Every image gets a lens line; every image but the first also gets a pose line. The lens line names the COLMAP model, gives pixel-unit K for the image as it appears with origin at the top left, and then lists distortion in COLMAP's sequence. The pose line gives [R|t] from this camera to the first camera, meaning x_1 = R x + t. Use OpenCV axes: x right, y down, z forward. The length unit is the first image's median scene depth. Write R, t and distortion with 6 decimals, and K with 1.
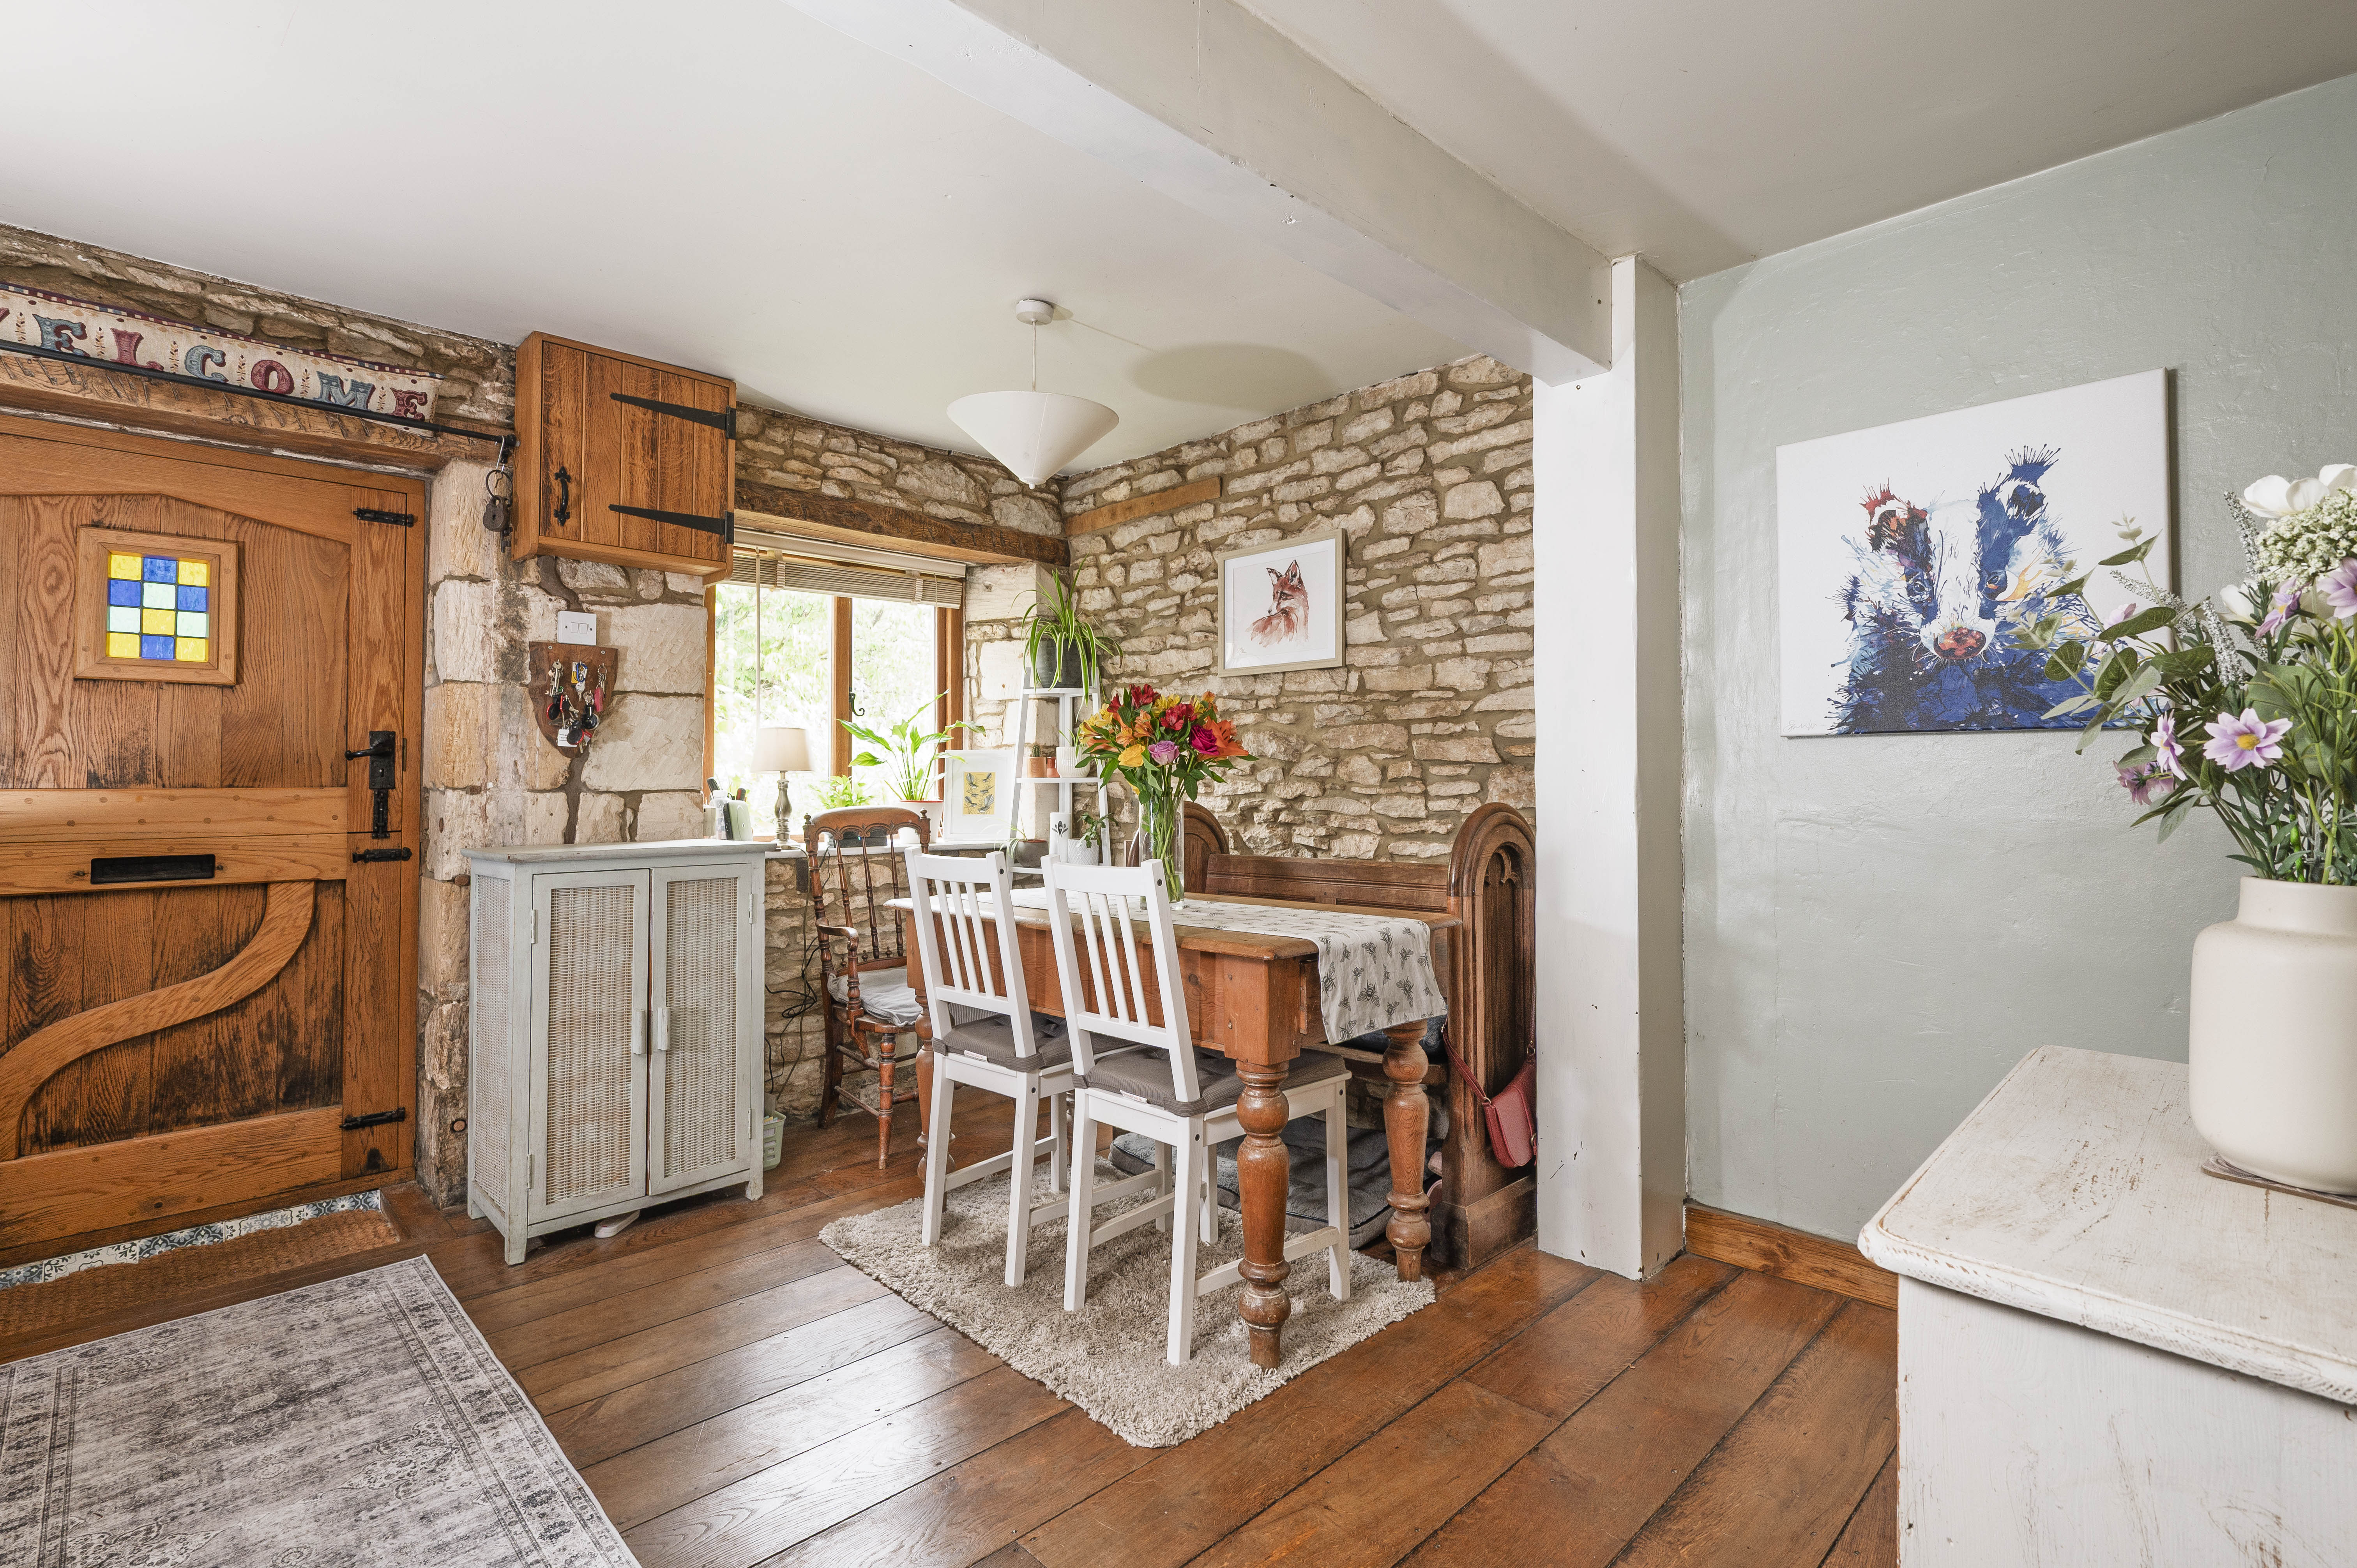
lens RADIAL K [[1090.7, 0, 1184.5], [0, 1090.7, 762.9], [0, 0, 1]] dist [0.002645, -0.000460]
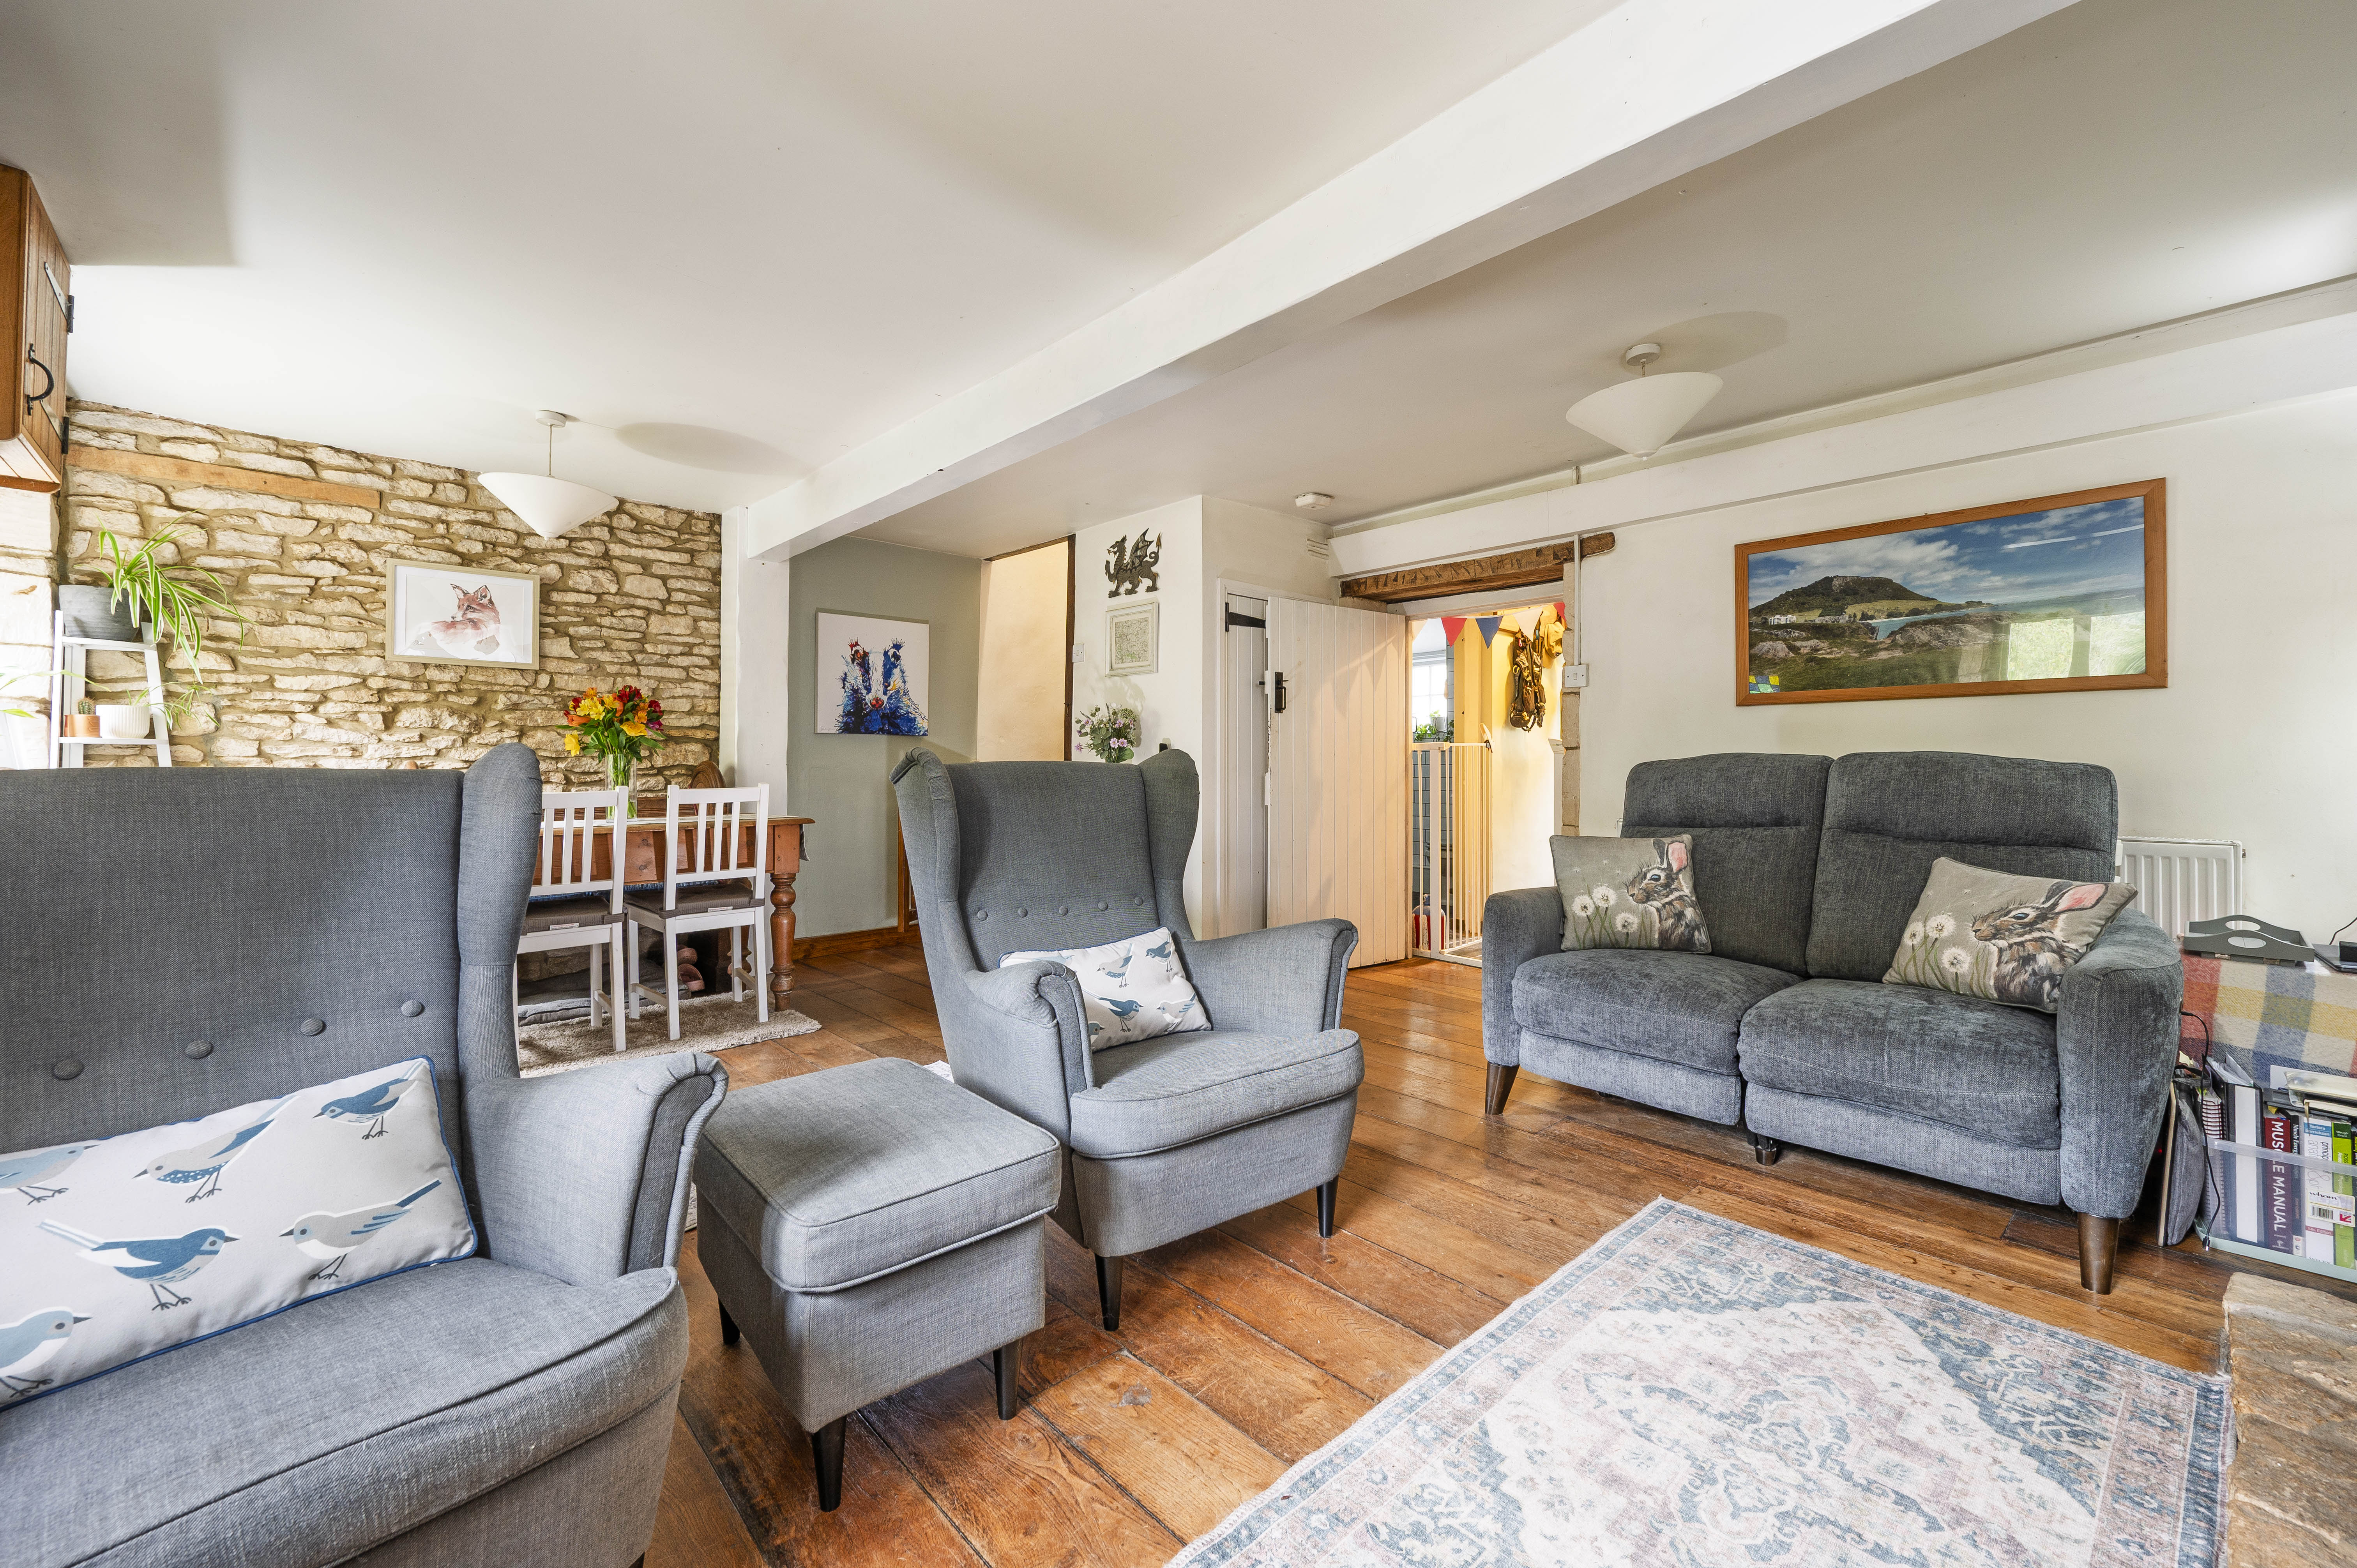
lens RADIAL K [[947.4, 0, 1174.1], [0, 947.4, 765.0], [0, 0, 1]] dist [0.001406, -0.000368]
pose [[0.045359, 0.004276, 0.998962, -1.043164], [-0.017889, 0.999834, -0.003468, 0.027237], [-0.998811, -0.017713, 0.045428, 0.082074]]
